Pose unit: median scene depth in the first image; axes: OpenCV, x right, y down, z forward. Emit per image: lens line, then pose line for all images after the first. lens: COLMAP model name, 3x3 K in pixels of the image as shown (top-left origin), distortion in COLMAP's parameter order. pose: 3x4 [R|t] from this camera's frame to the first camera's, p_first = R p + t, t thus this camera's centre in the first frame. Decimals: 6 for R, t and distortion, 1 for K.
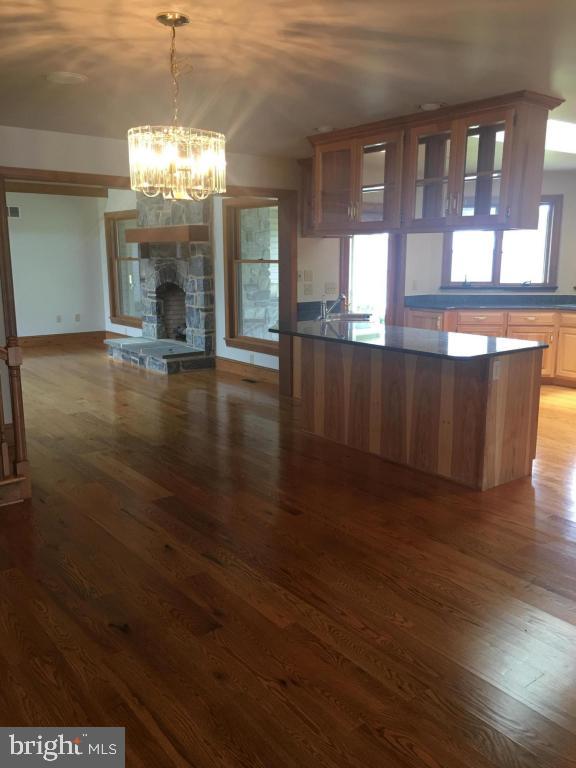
lens RADIAL K [[649.5, 0, 286.0], [0, 649.5, 385.4], [0, 0, 1]] dist [0.051015, -0.077289]
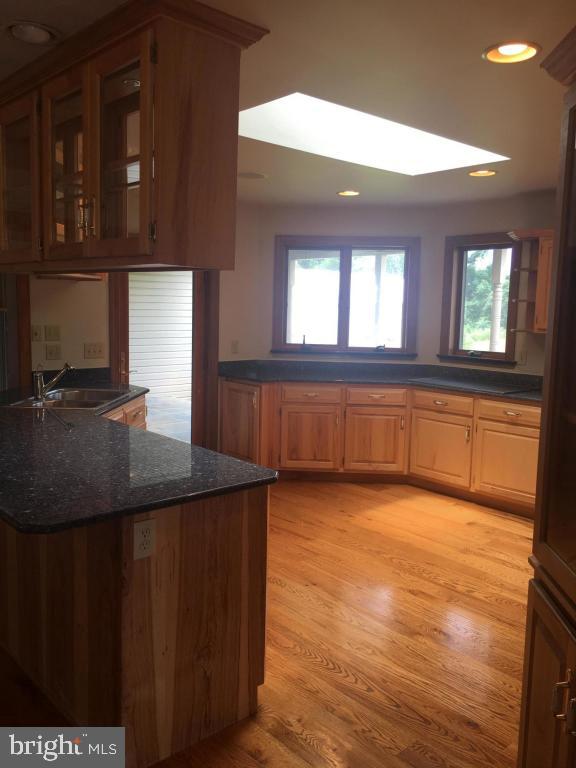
lens RADIAL K [[649.5, 0, 290.4], [0, 649.5, 380.7], [0, 0, 1]] dist [0.051015, -0.077289]
pose [[0.997146, 0.015027, 0.073980, 0.224622], [-0.009099, 0.996767, -0.079828, -0.060363], [-0.074941, 0.078927, 0.994060, 0.271235]]
